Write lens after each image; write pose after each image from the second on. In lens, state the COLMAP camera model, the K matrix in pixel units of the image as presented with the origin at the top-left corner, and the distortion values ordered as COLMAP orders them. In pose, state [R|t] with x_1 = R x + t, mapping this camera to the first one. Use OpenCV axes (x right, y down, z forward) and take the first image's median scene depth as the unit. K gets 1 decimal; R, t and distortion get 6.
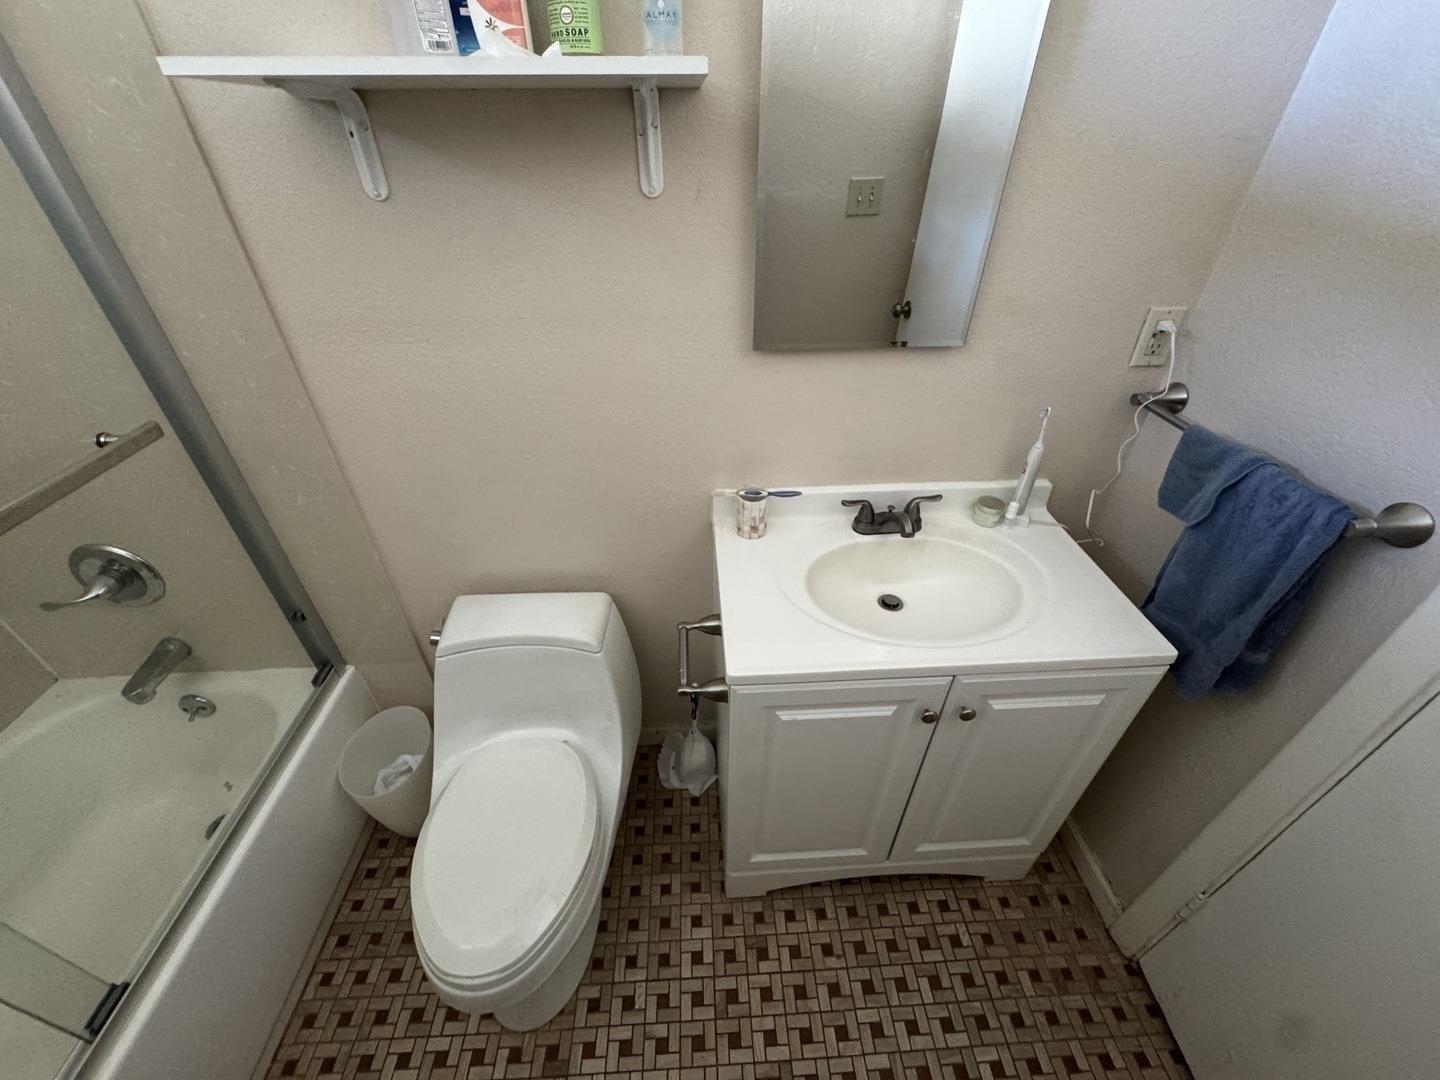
lens RADIAL K [[580.9, 0, 720.0], [0, 580.9, 540.0], [0, 0, 1]] dist [0.001091, 0.000054]
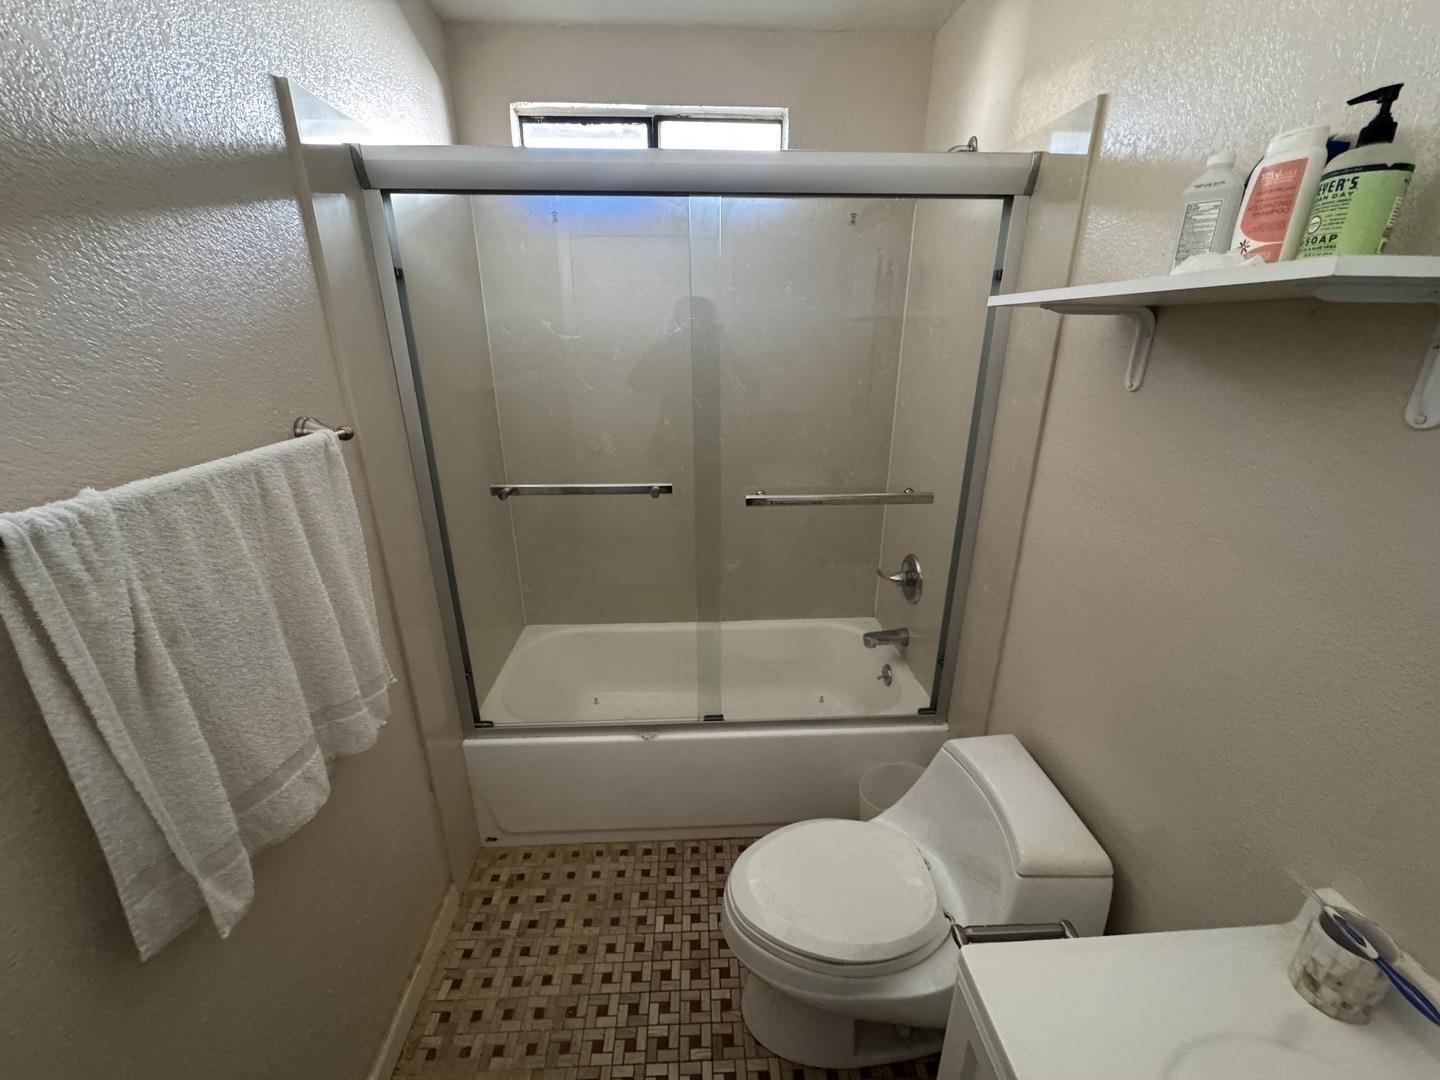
lens RADIAL K [[580.9, 0, 720.0], [0, 580.9, 540.0], [0, 0, 1]] dist [0.001091, 0.000054]
pose [[-0.000325, 0.343042, -0.939320, 0.425185], [-0.583604, 0.762698, 0.278742, -0.161232], [0.812038, 0.548282, 0.199953, 0.218573]]
